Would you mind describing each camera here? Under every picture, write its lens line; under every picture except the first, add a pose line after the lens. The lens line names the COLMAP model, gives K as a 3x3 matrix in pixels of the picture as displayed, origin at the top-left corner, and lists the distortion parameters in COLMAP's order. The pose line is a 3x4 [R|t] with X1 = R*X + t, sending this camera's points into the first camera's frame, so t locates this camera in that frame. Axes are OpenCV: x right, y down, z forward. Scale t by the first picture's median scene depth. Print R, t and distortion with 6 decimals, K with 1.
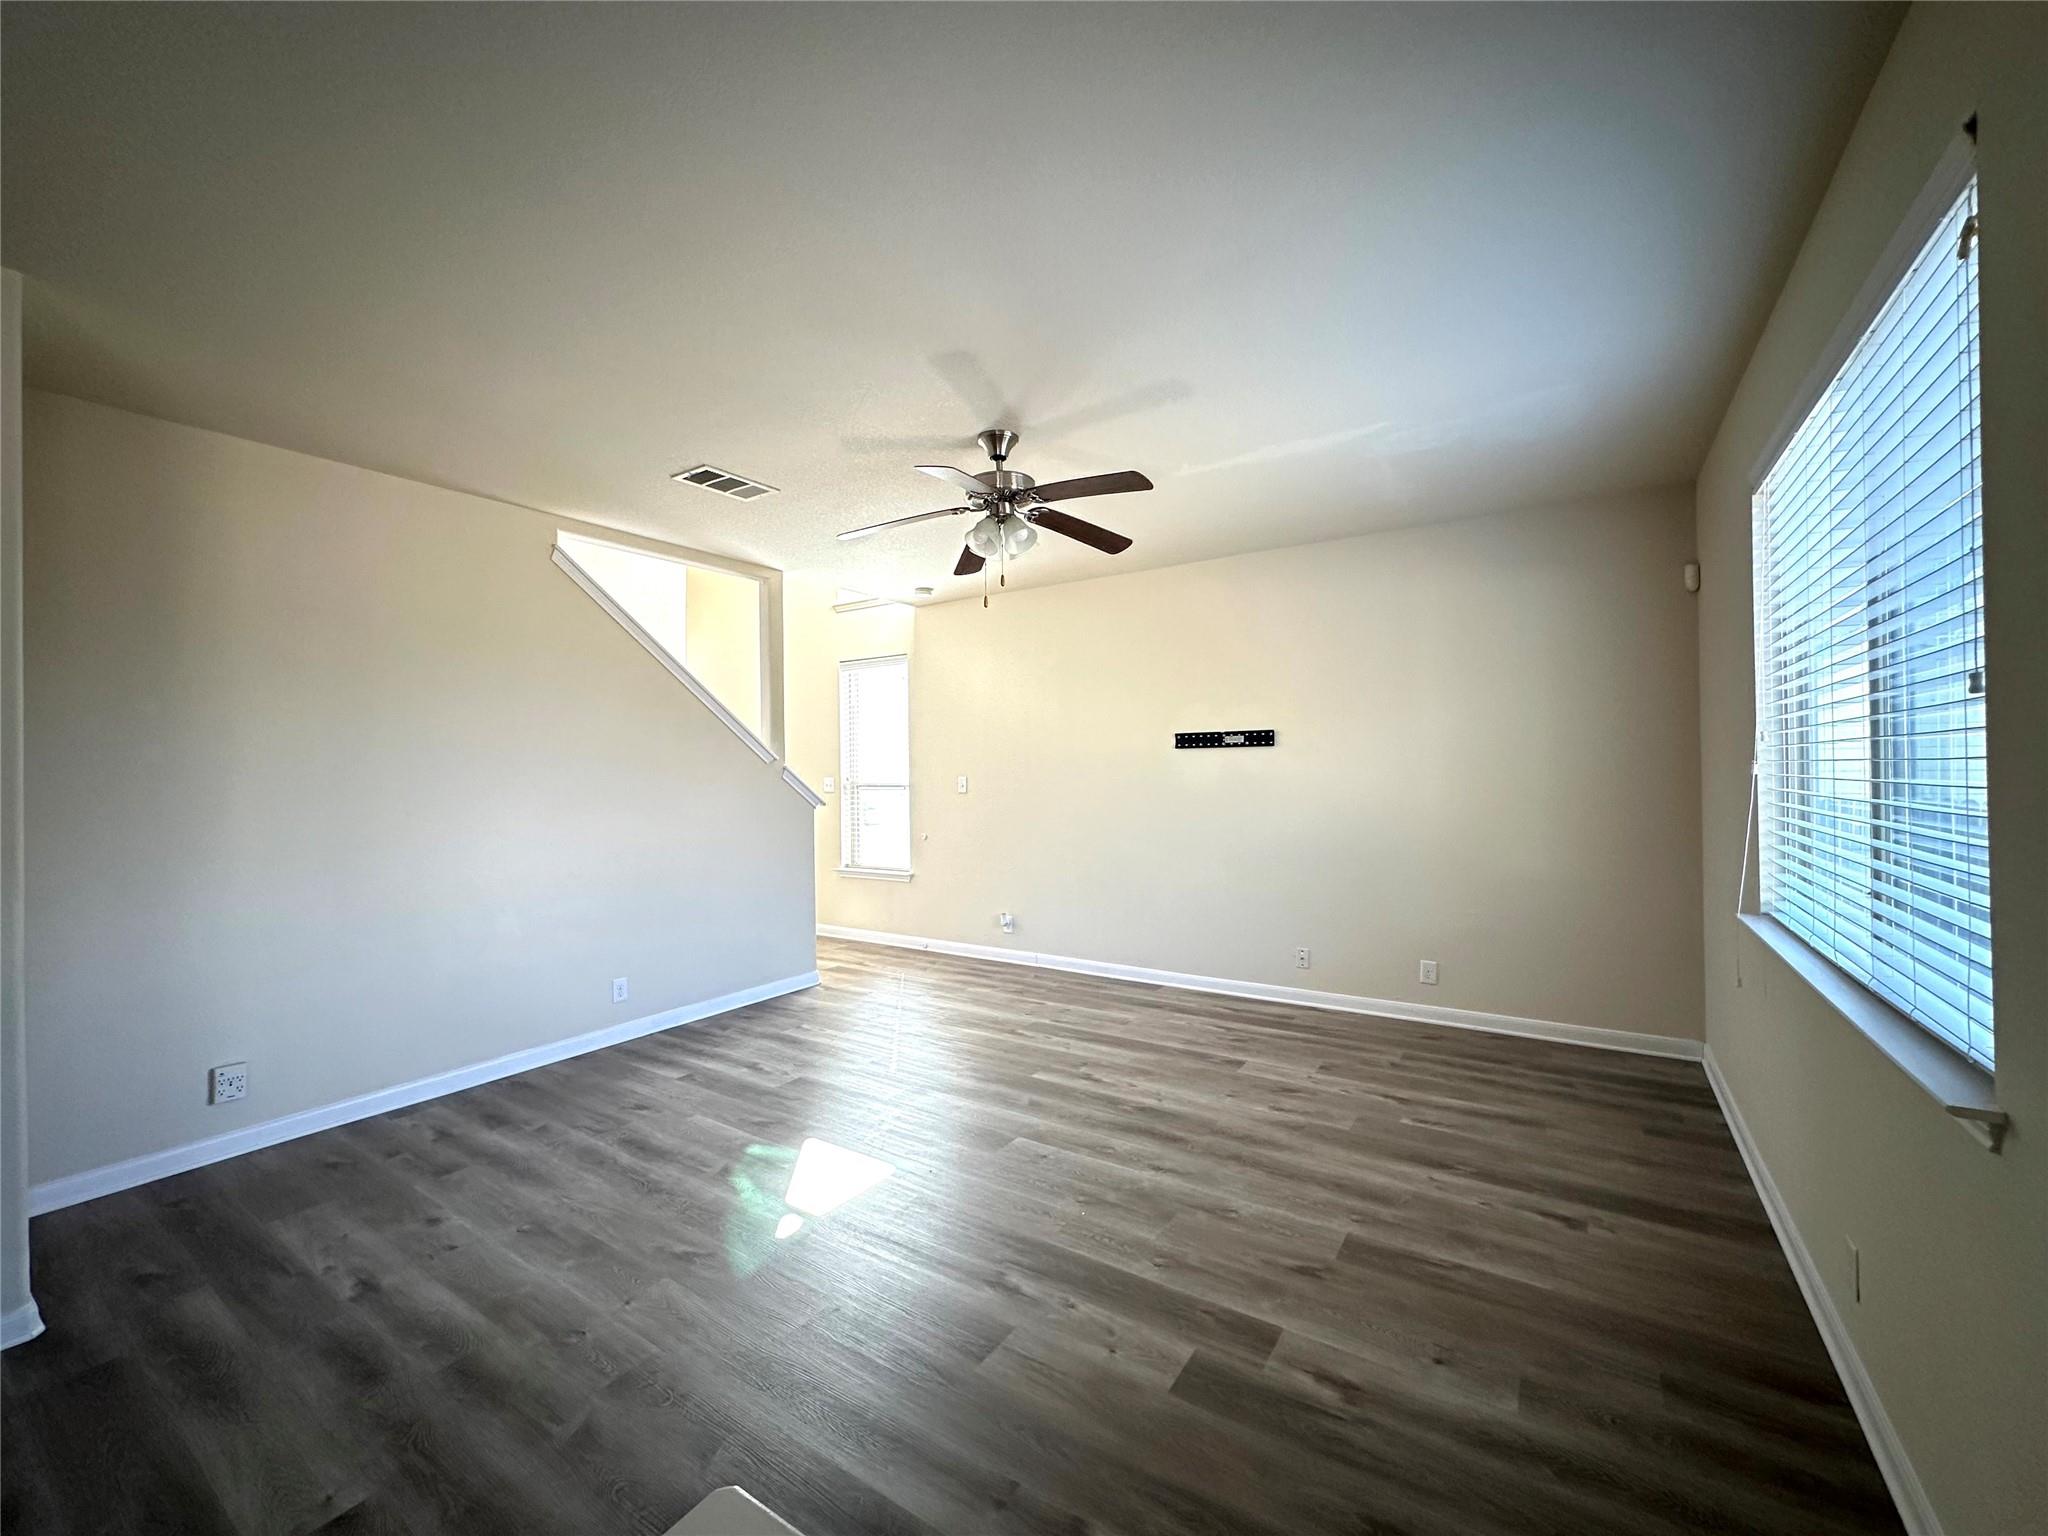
lens RADIAL K [[816.5, 0, 1026.3], [0, 816.5, 775.0], [0, 0, 1]] dist [-0.000002, 0.001063]
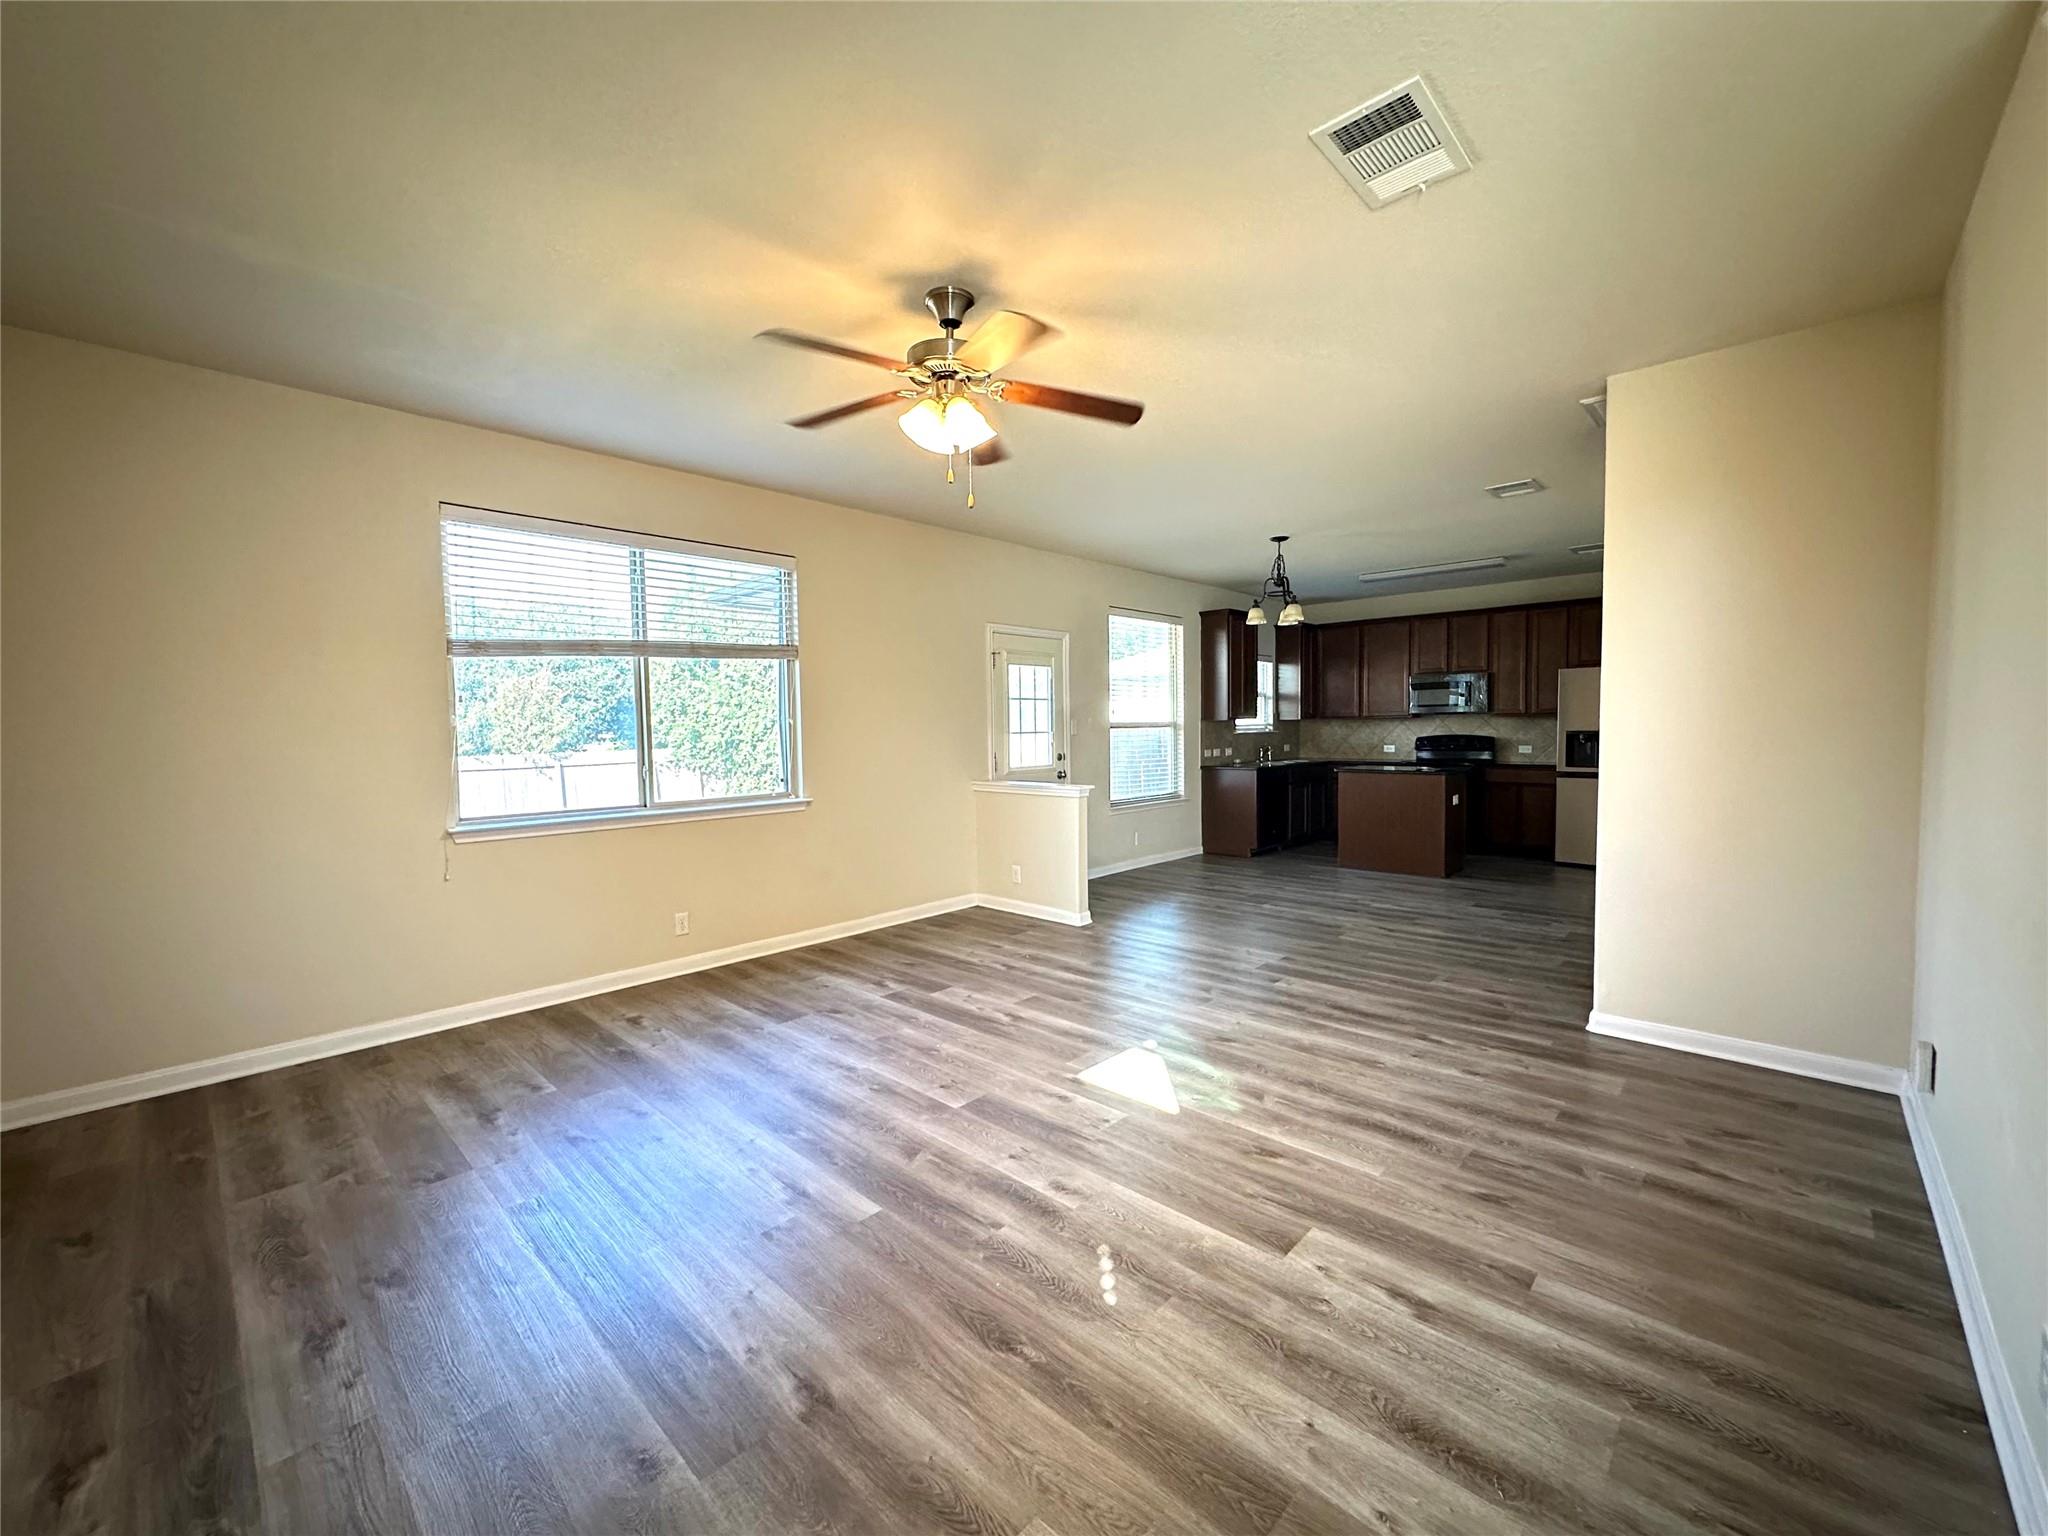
lens RADIAL K [[816.5, 0, 1027.3], [0, 816.5, 758.4], [0, 0, 1]] dist [-0.000002, 0.001063]
pose [[-0.985178, 0.021116, 0.170230, -0.253189], [0.028636, 0.998714, 0.041845, 0.019979], [-0.169127, 0.046100, -0.984515, 1.884216]]
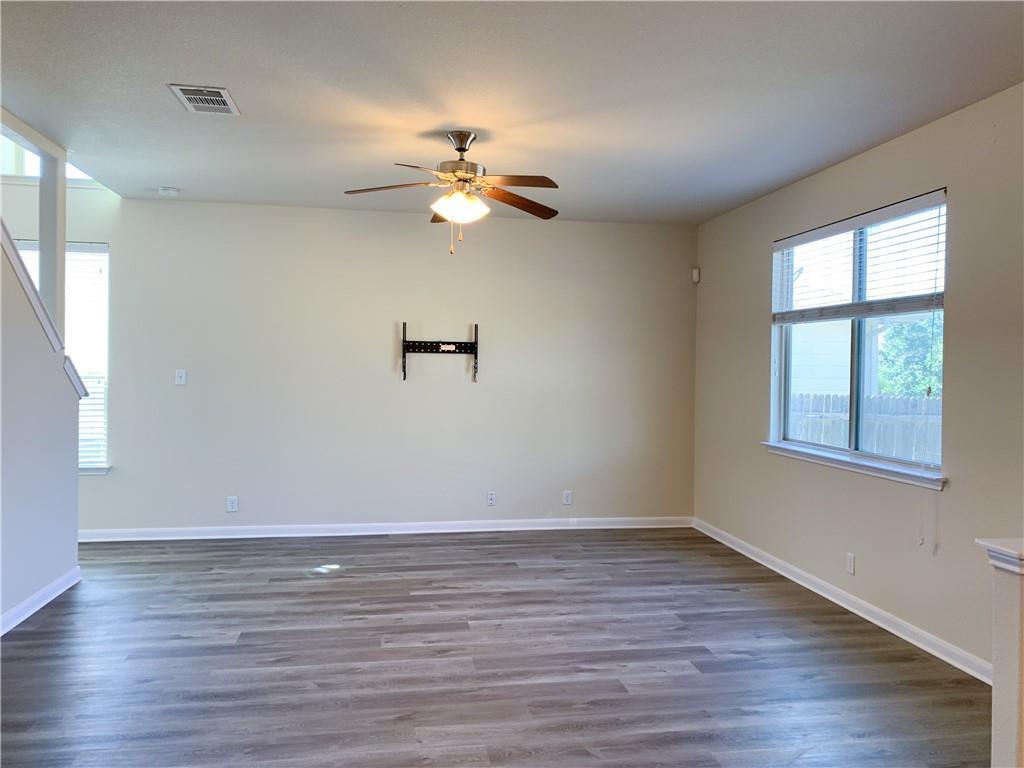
lens RADIAL K [[782.4, 0, 517.4], [0, 782.4, 383.1], [0, 0, 1]] dist [0.036739, -0.022451]
pose [[0.726916, 0.009135, 0.686666, -0.922275], [-0.020098, 0.999766, 0.007976, 0.005765], [-0.686432, -0.019599, 0.726930, -0.071229]]
